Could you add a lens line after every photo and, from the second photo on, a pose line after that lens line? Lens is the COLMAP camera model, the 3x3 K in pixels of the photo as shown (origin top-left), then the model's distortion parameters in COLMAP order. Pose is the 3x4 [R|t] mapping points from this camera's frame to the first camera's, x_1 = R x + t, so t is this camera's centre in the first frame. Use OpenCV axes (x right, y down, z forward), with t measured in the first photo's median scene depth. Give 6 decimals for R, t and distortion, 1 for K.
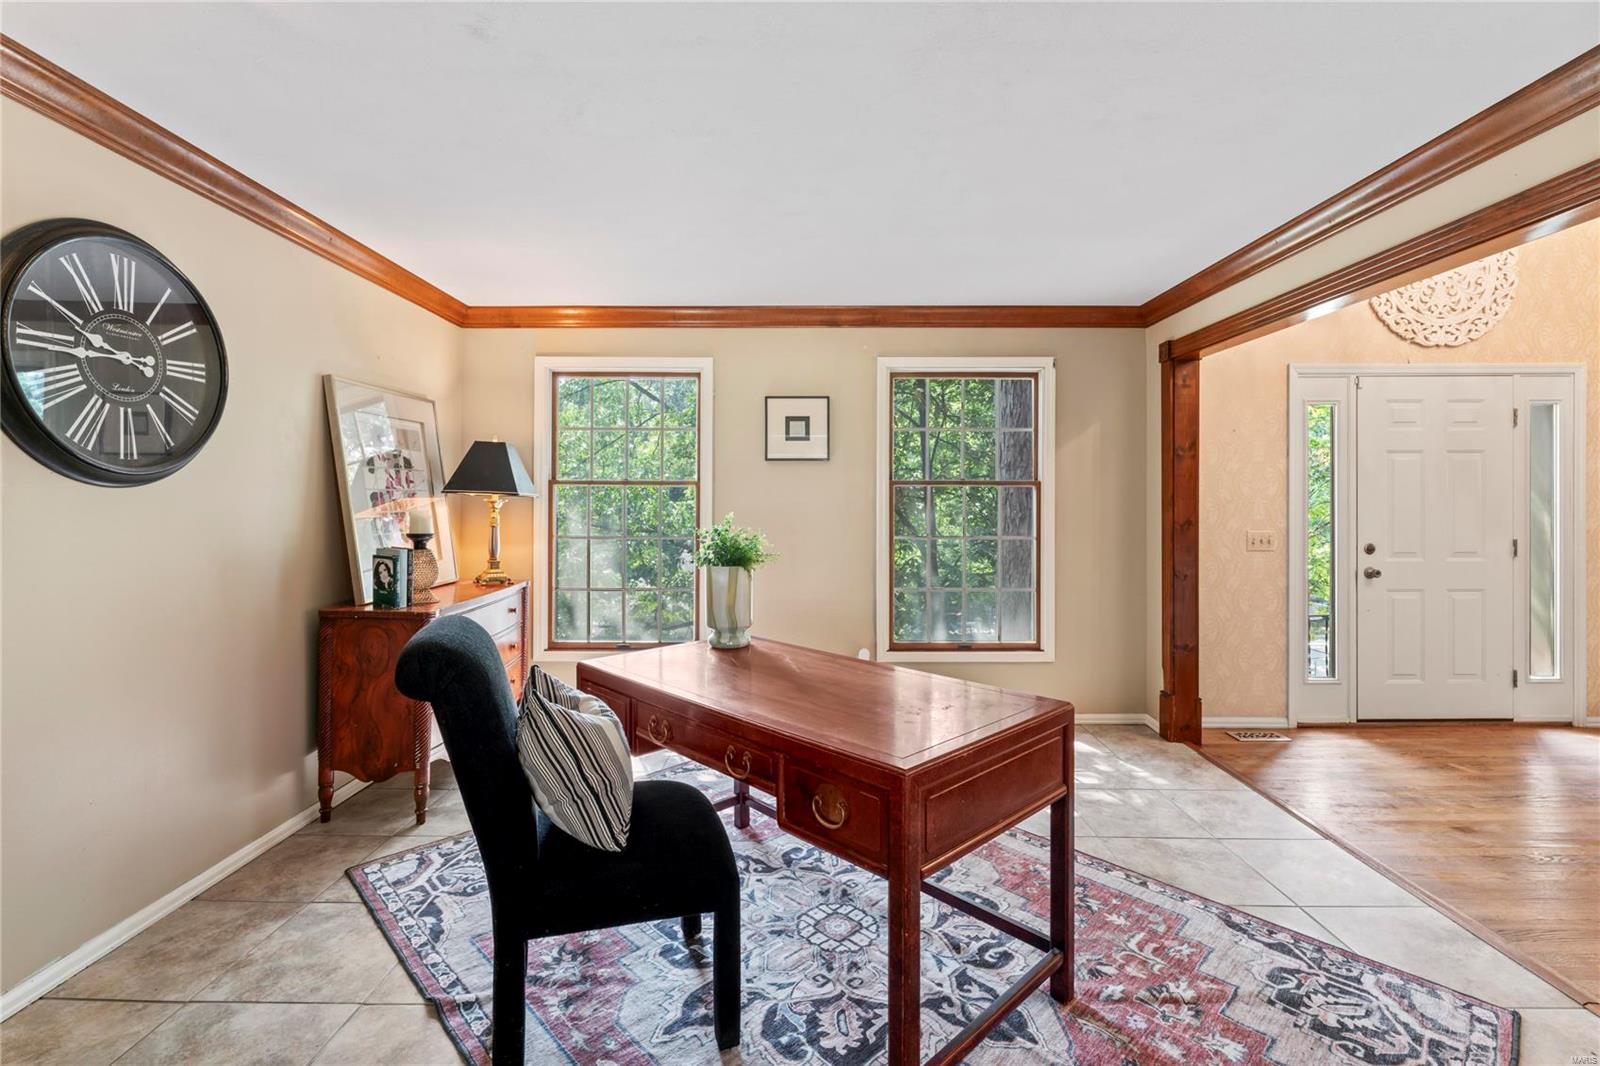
lens RADIAL K [[705.1, 0, 802.1], [0, 705.1, 510.3], [0, 0, 1]] dist [-0.002104, -0.000569]
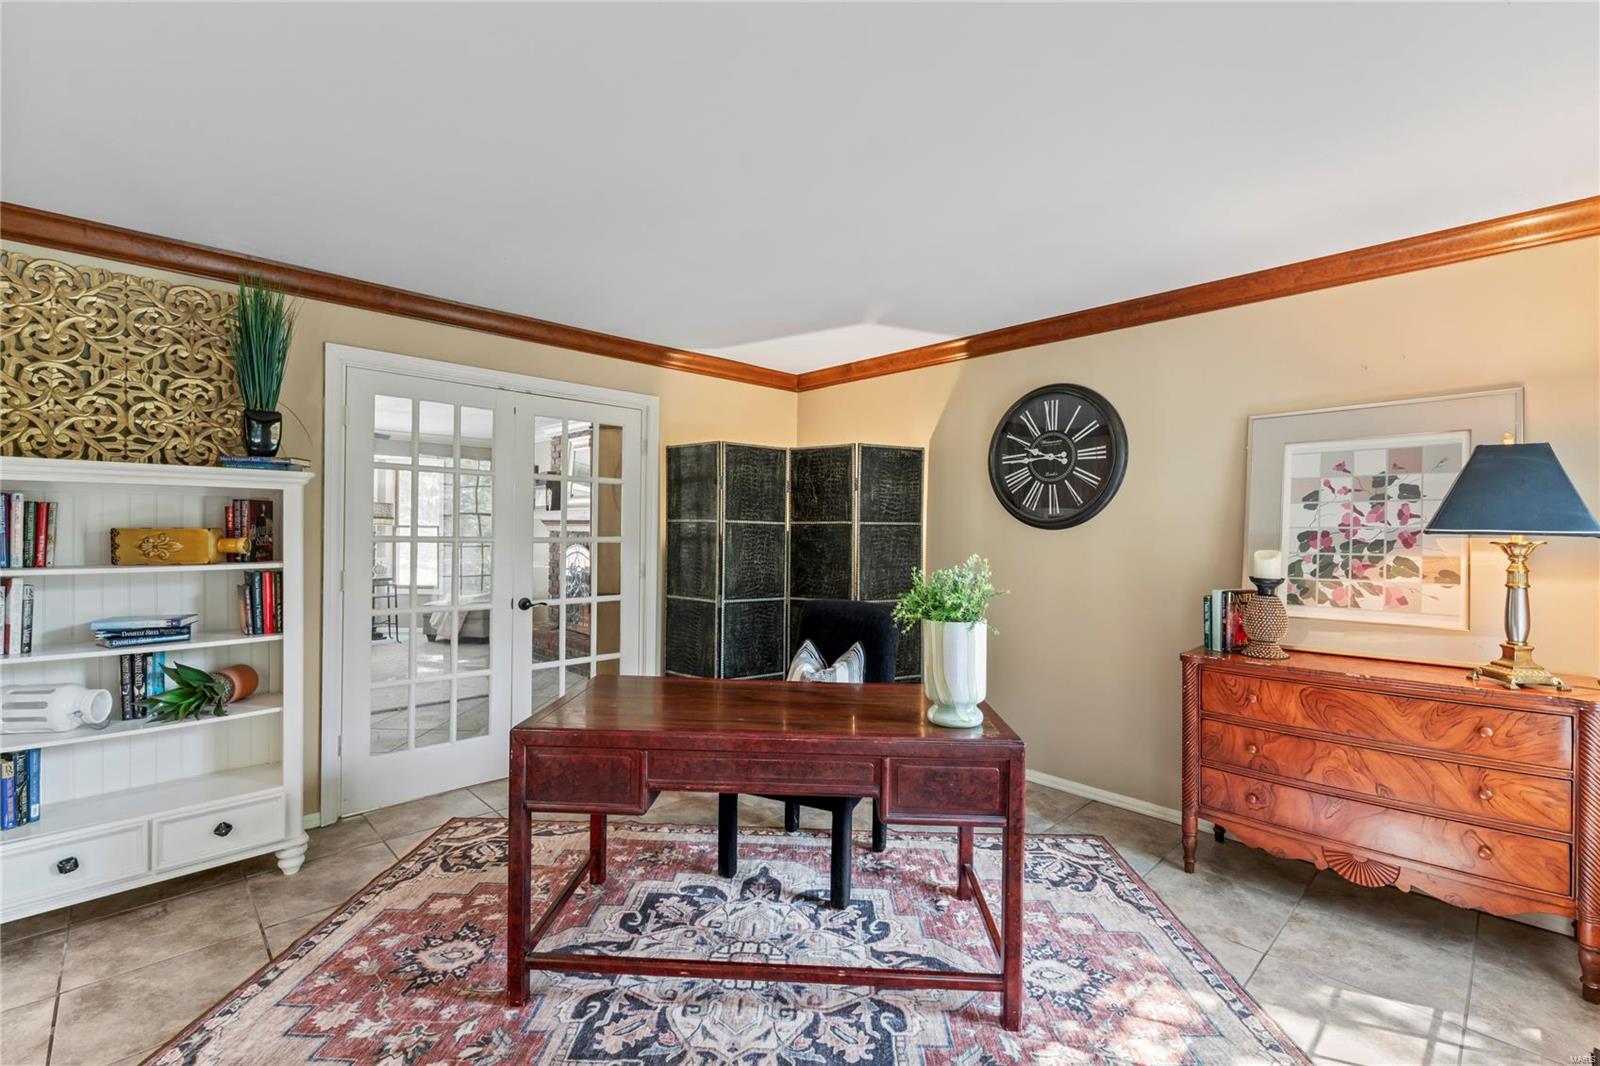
lens RADIAL K [[705.1, 0, 802.1], [0, 705.1, 510.3], [0, 0, 1]] dist [-0.002104, -0.000569]
pose [[-0.719280, -0.027255, -0.694186, 0.724442], [-0.019655, 0.999629, -0.018882, -0.033469], [0.694442, 0.000062, -0.719548, 1.823093]]
